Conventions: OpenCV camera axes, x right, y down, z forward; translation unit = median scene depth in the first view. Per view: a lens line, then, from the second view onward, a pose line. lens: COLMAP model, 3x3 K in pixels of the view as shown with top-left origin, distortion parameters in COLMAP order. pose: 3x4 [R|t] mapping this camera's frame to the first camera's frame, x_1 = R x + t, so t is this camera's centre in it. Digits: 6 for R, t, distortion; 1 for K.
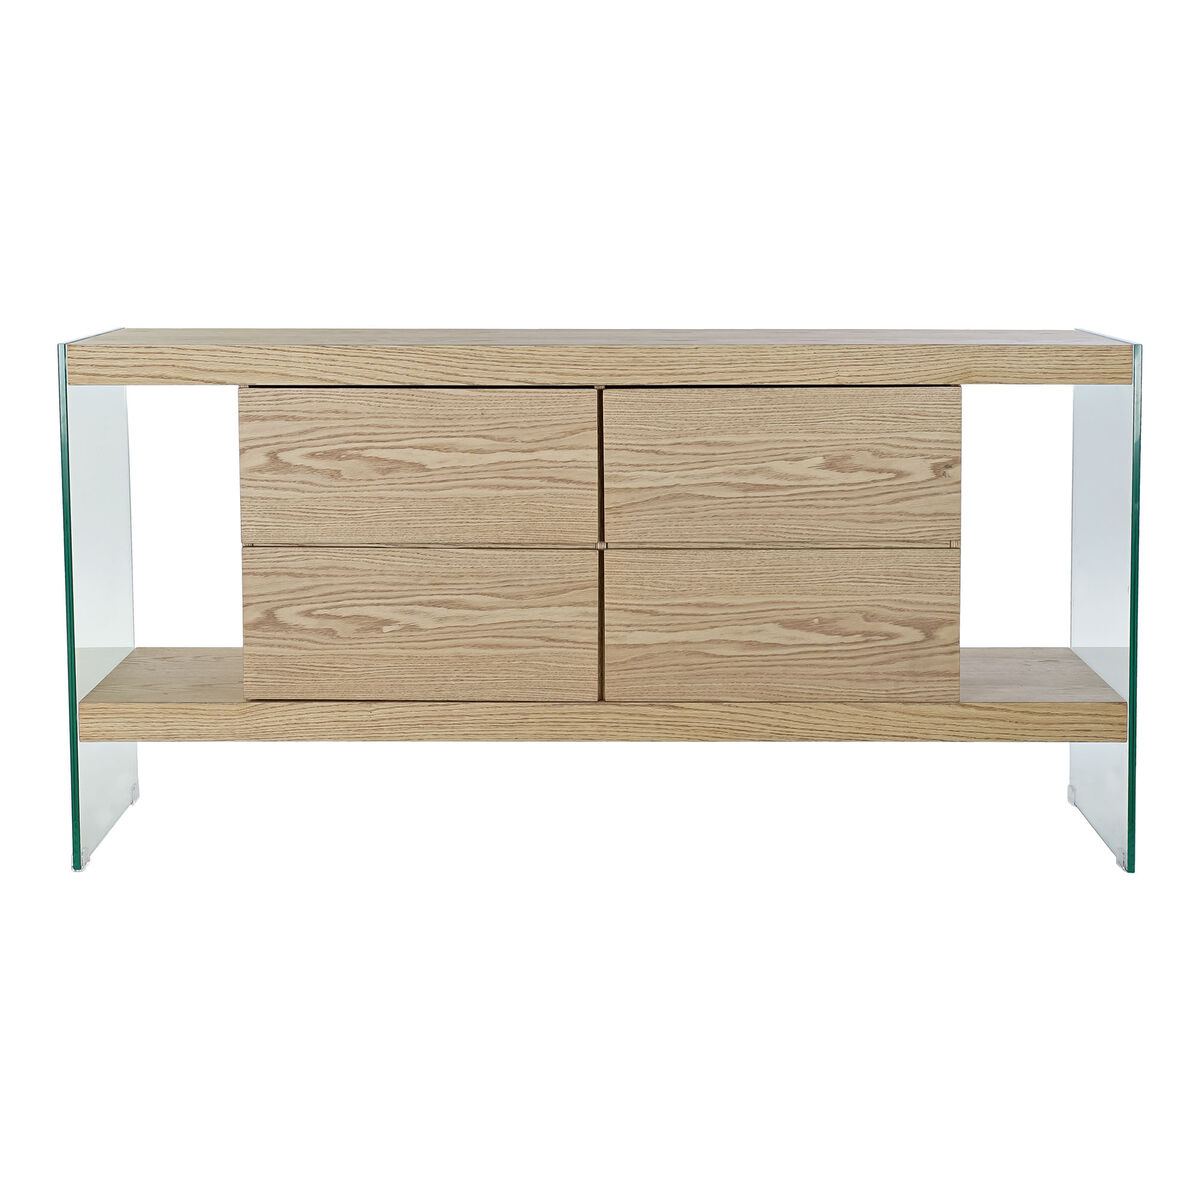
lens RADIAL K [[2111.5, 0, 596.8], [0, 2111.5, 603.9], [0, 0, 1]] dist [0.151663, 0.000000]
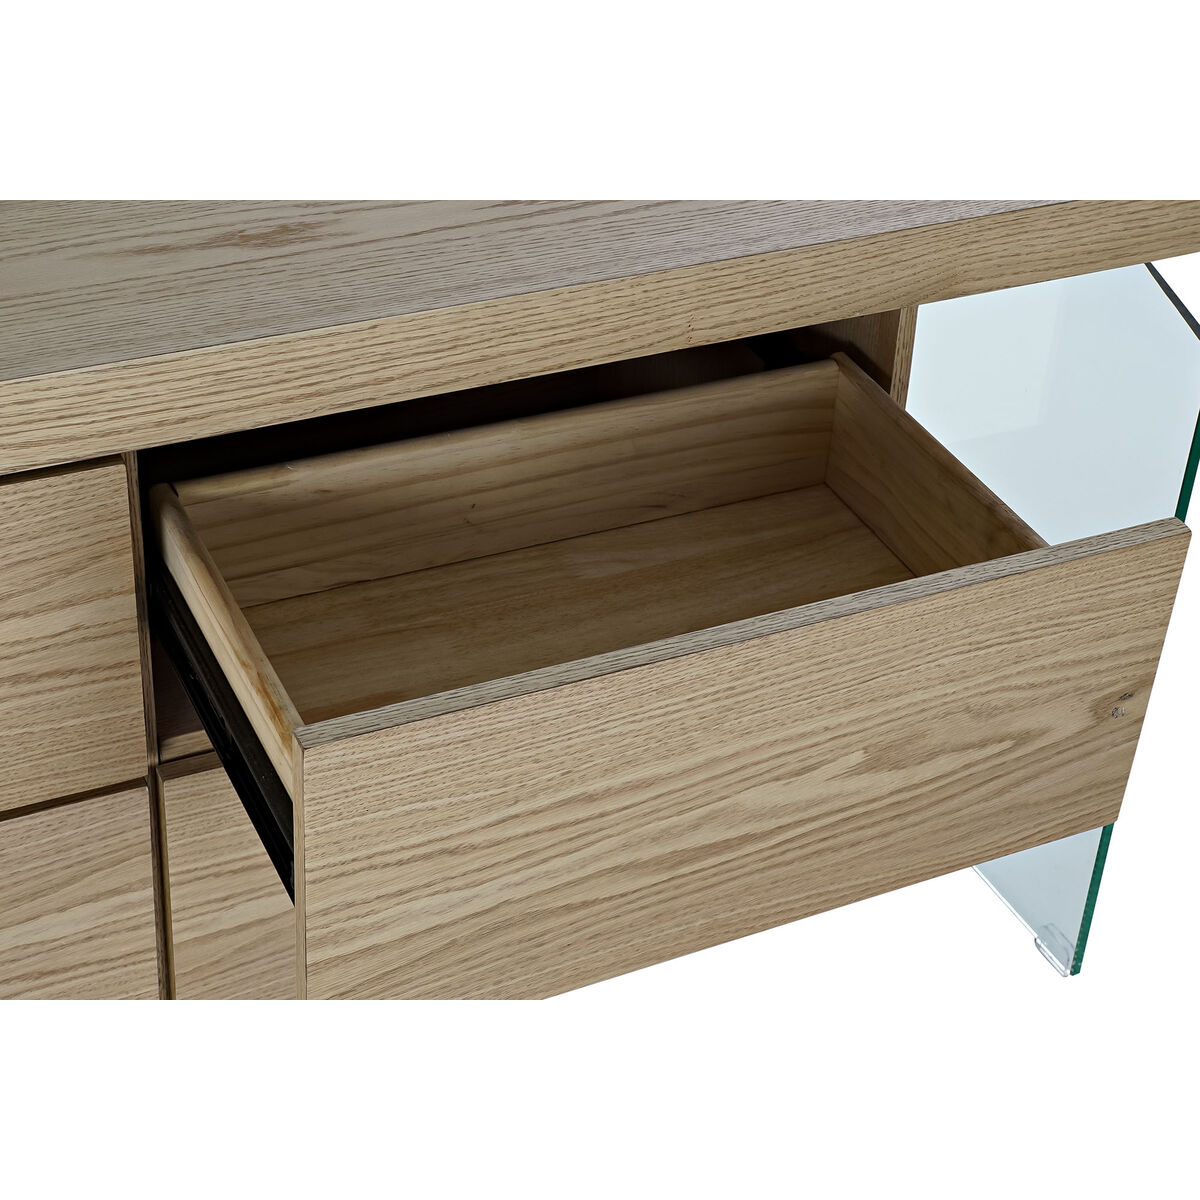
lens RADIAL K [[2111.5, 0, 609.0], [0, 2111.5, 592.3], [0, 0, 1]] dist [0.151663, 0.000000]
pose [[0.925794, -0.169117, 0.338090, -0.057020], [0.046591, 0.938578, 0.341908, -0.225612], [-0.375146, -0.300785, 0.876809, 0.693464]]
